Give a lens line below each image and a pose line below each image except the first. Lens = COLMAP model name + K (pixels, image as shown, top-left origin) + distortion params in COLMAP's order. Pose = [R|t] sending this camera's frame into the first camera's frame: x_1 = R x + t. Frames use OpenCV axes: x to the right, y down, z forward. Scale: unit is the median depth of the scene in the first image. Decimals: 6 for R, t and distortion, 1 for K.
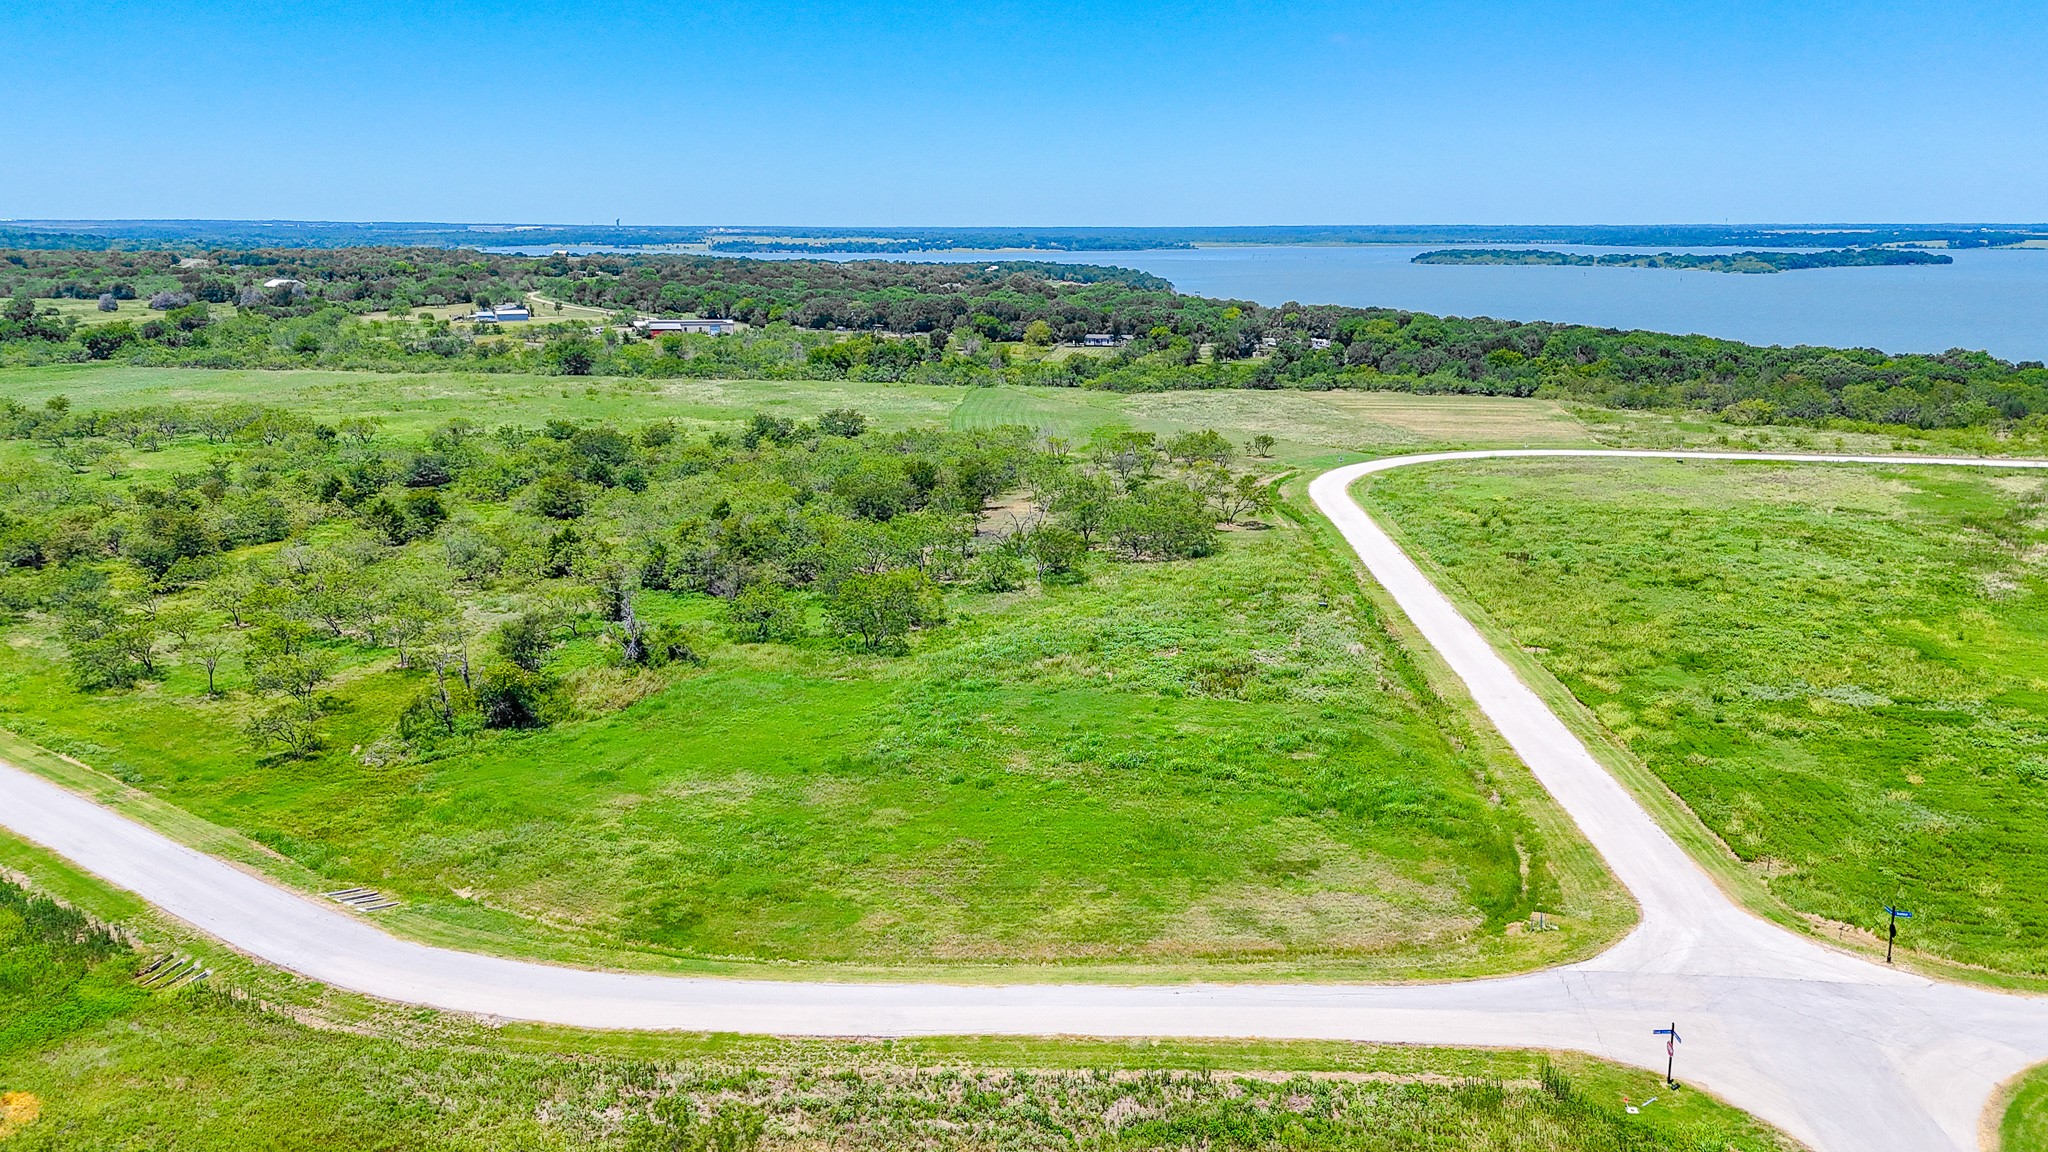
lens RADIAL K [[1538.3, 0, 1025.6], [0, 1538.3, 585.9], [0, 0, 1]] dist [0.079740, -0.082588]
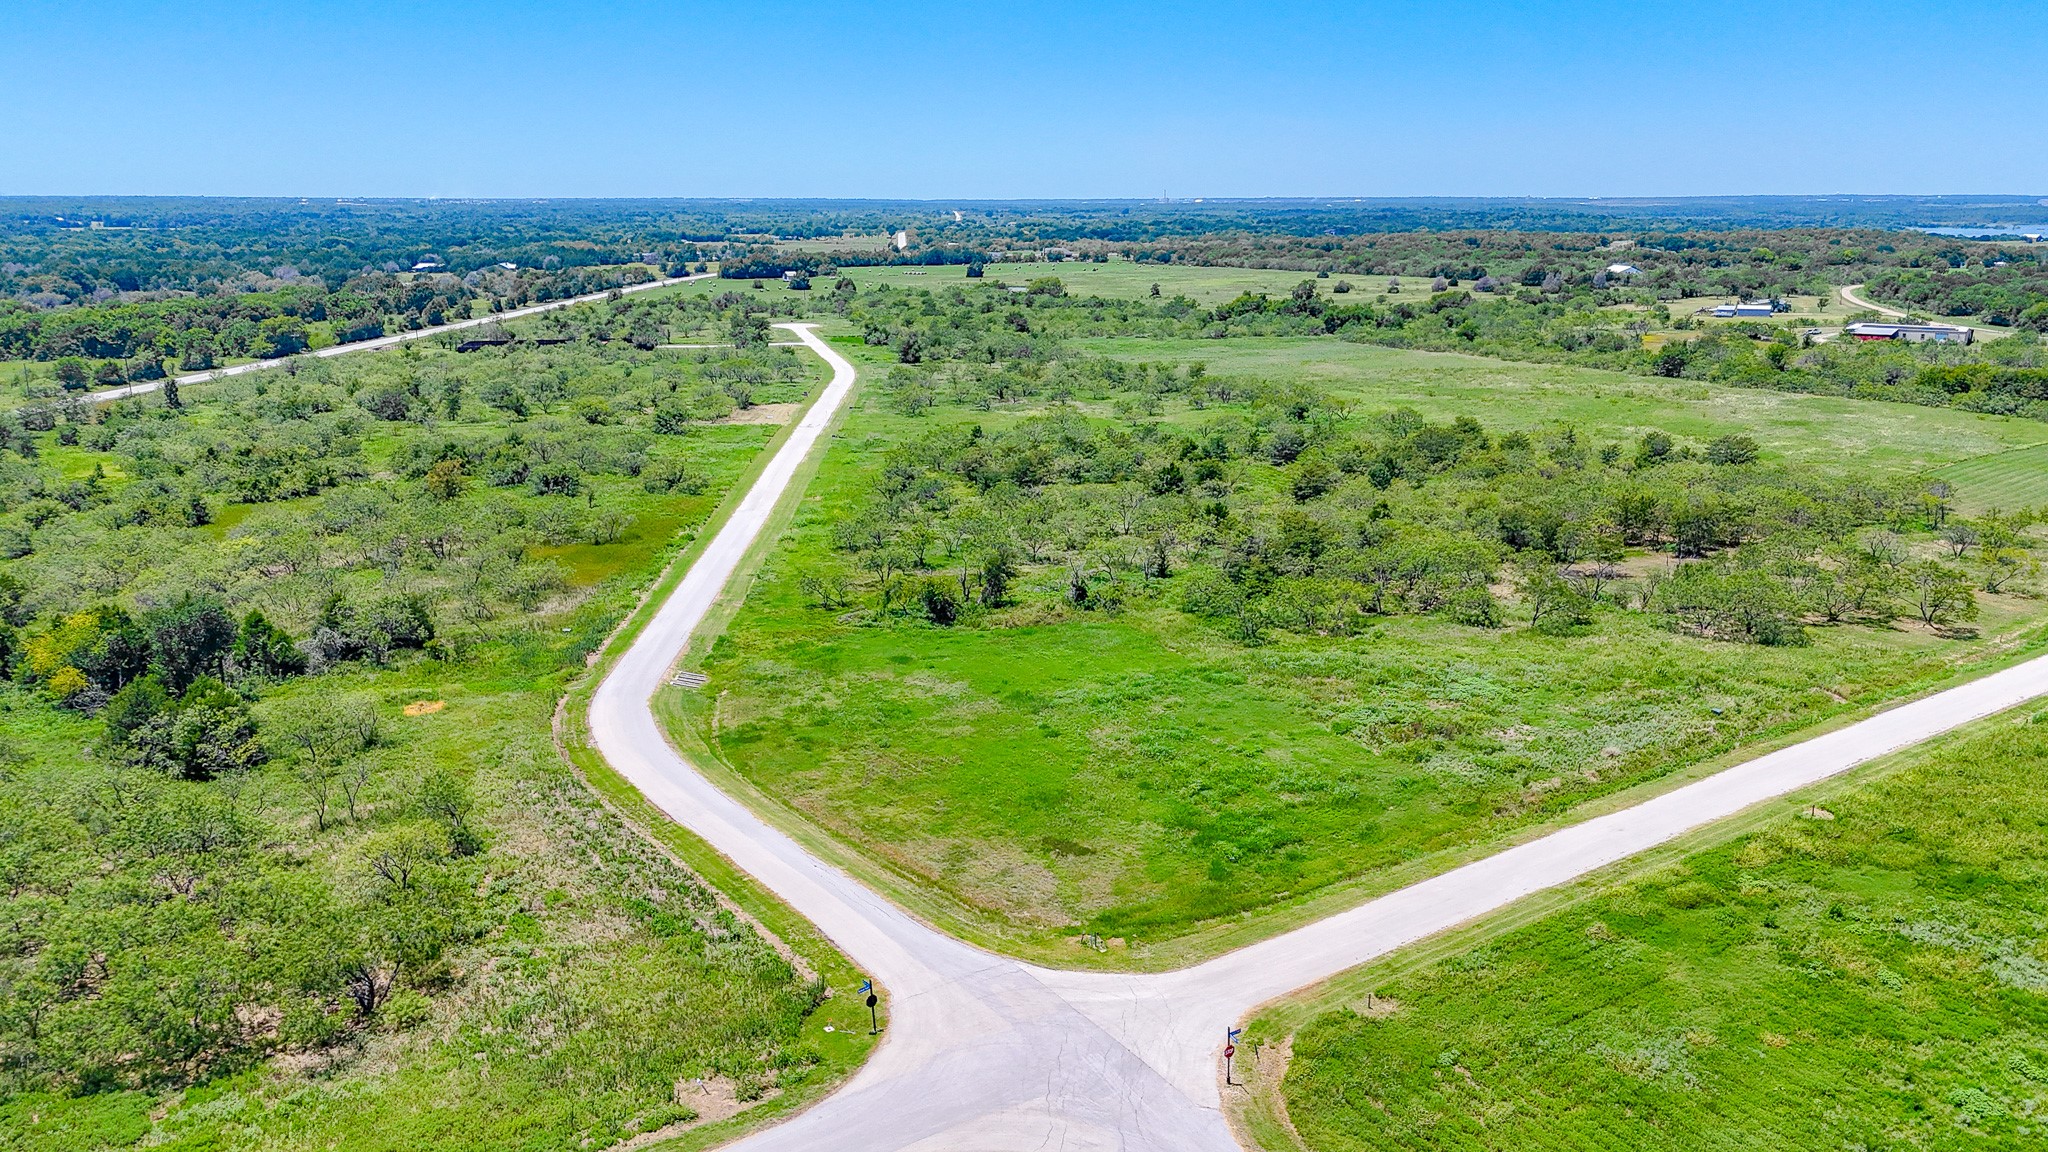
lens RADIAL K [[1525.6, 0, 1024.0], [0, 1525.6, 576.0], [0, 0, 1]] dist [0.092041, -0.117660]
pose [[0.614339, 0.186937, -0.766578, 0.693790], [-0.178412, 0.979279, 0.095826, -0.086661], [0.768607, 0.077897, 0.634961, 0.151428]]
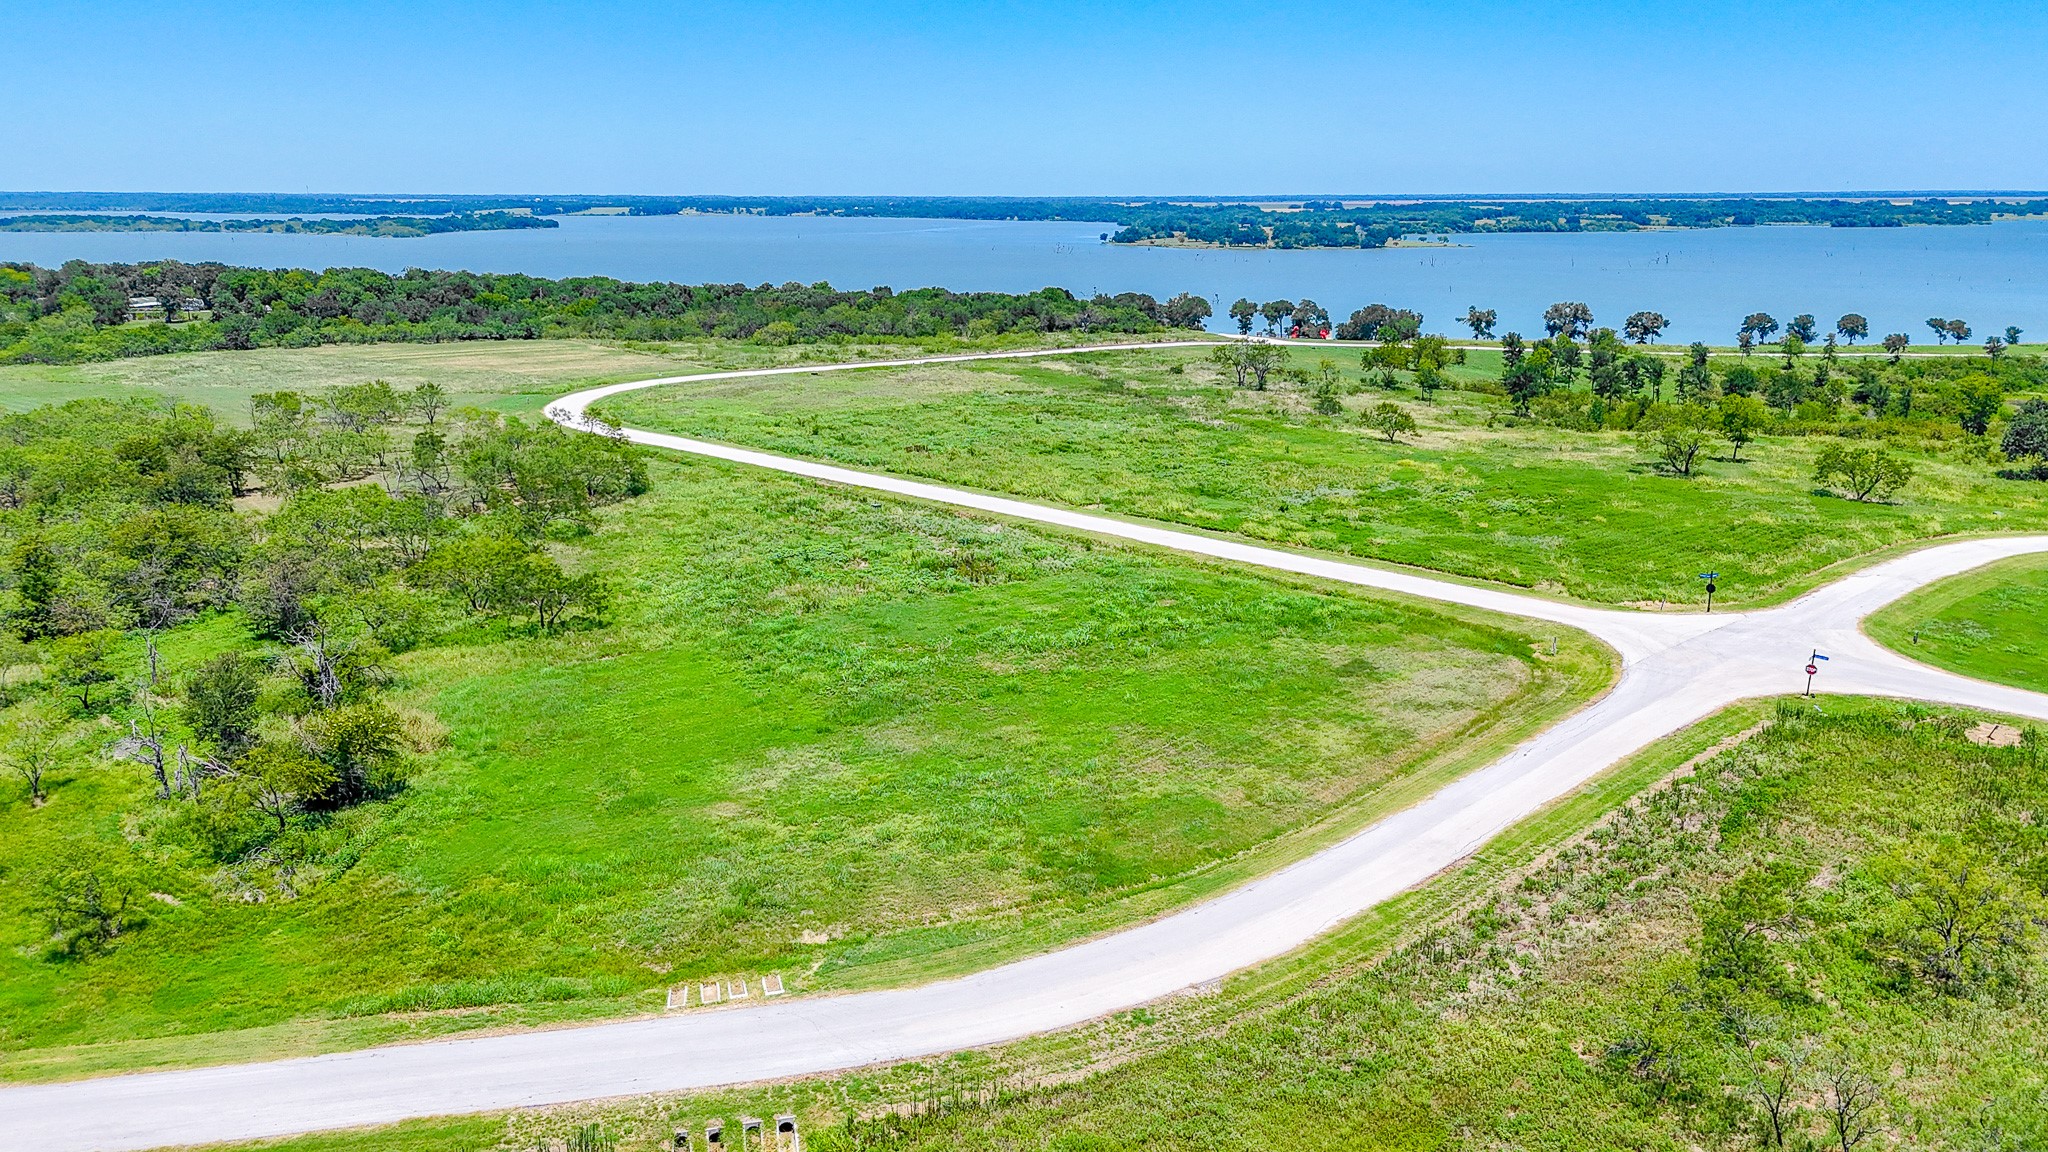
lens RADIAL K [[1558.7, 0, 1027.4], [0, 1558.7, 580.1], [0, 0, 1]] dist [0.086677, -0.095534]
pose [[0.669483, -0.179365, 0.720847, -0.546977], [0.170522, 0.981605, 0.085877, -0.012688], [-0.722990, 0.065427, 0.687753, 0.270125]]
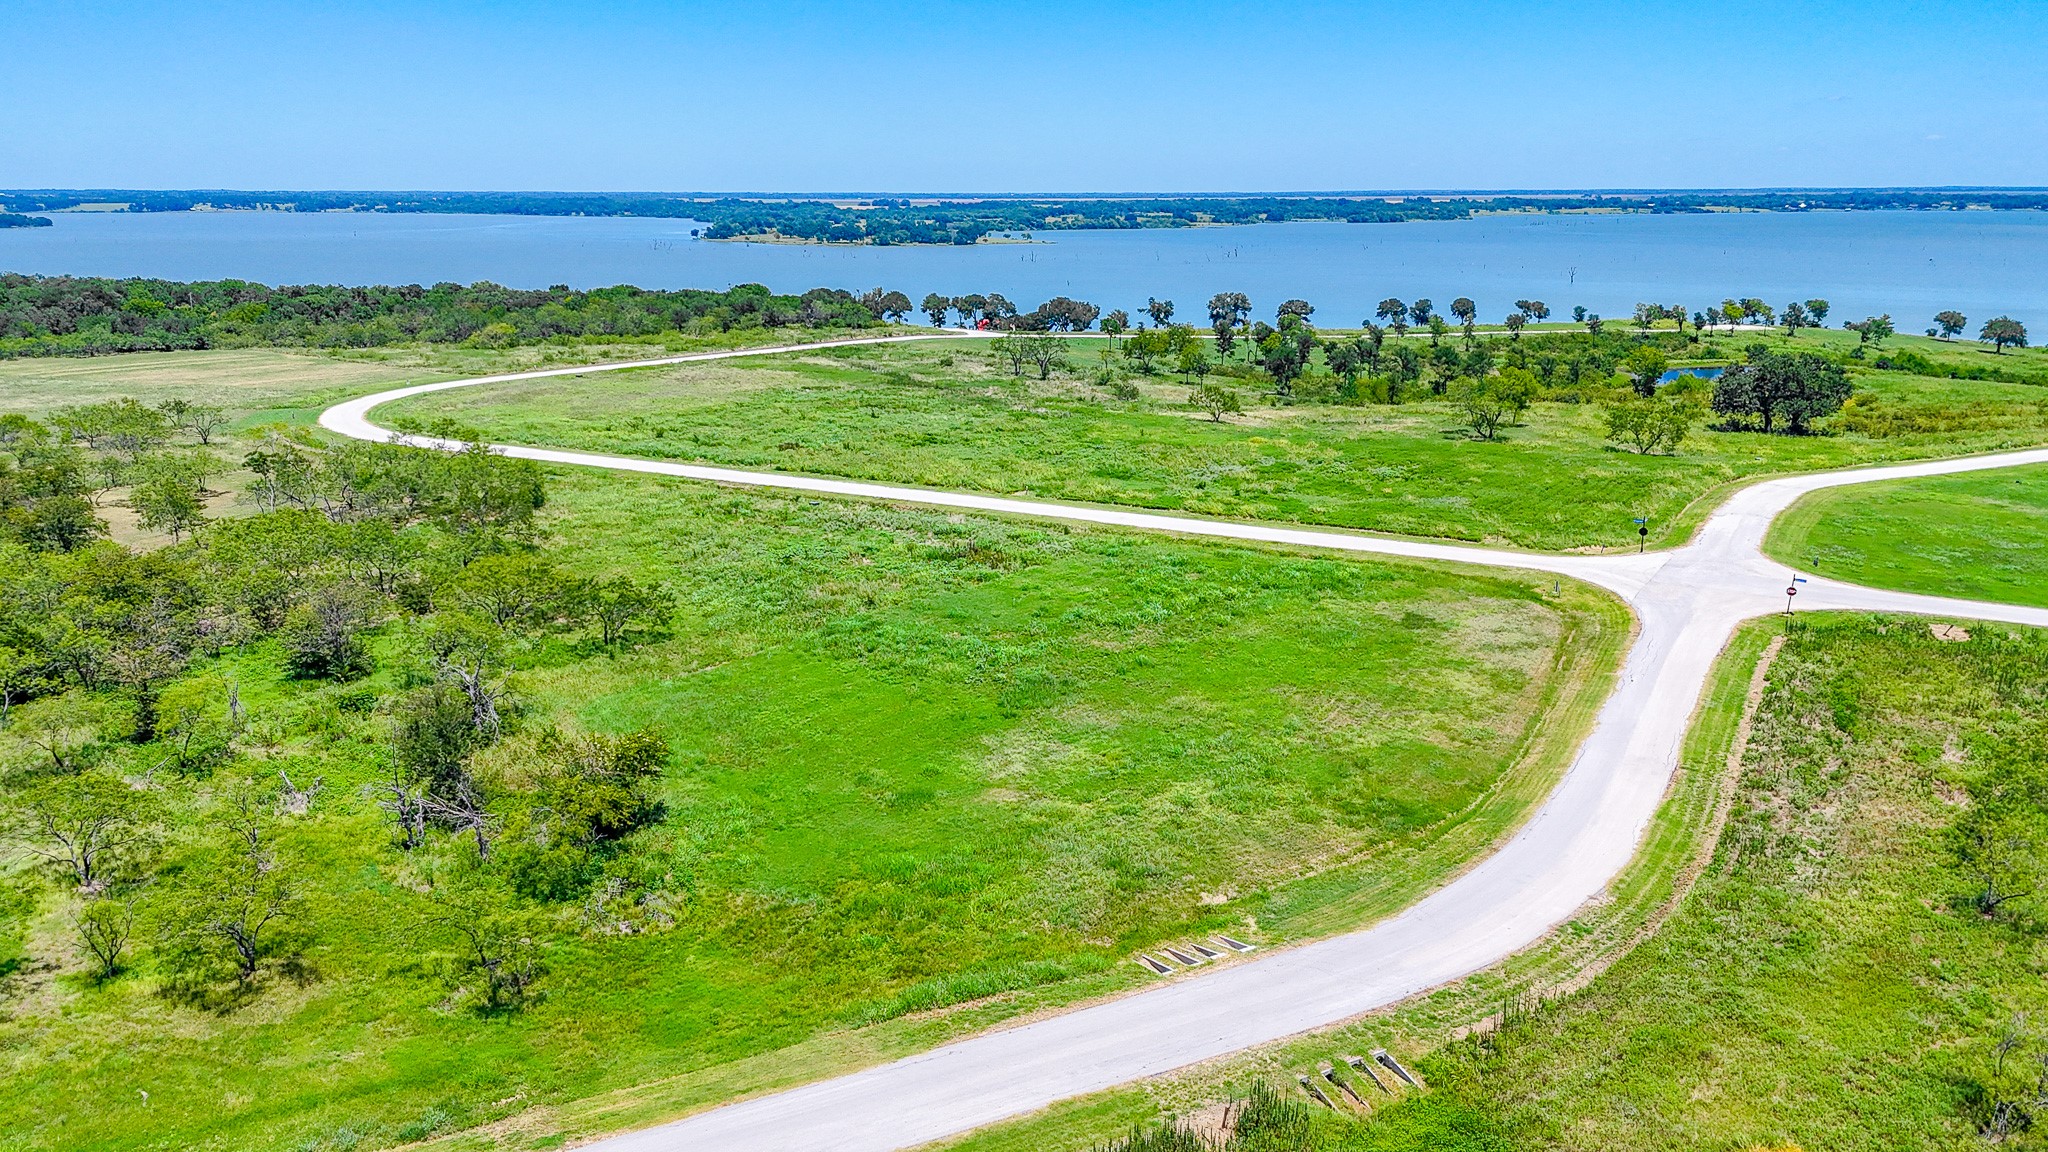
lens RADIAL K [[1538.3, 0, 1025.6], [0, 1538.3, 585.9], [0, 0, 1]] dist [0.079740, -0.082588]
pose [[0.444266, -0.223826, 0.867485, -0.709842], [0.206060, 0.967857, 0.144194, -0.059695], [-0.871875, 0.114694, 0.476108, 0.471938]]
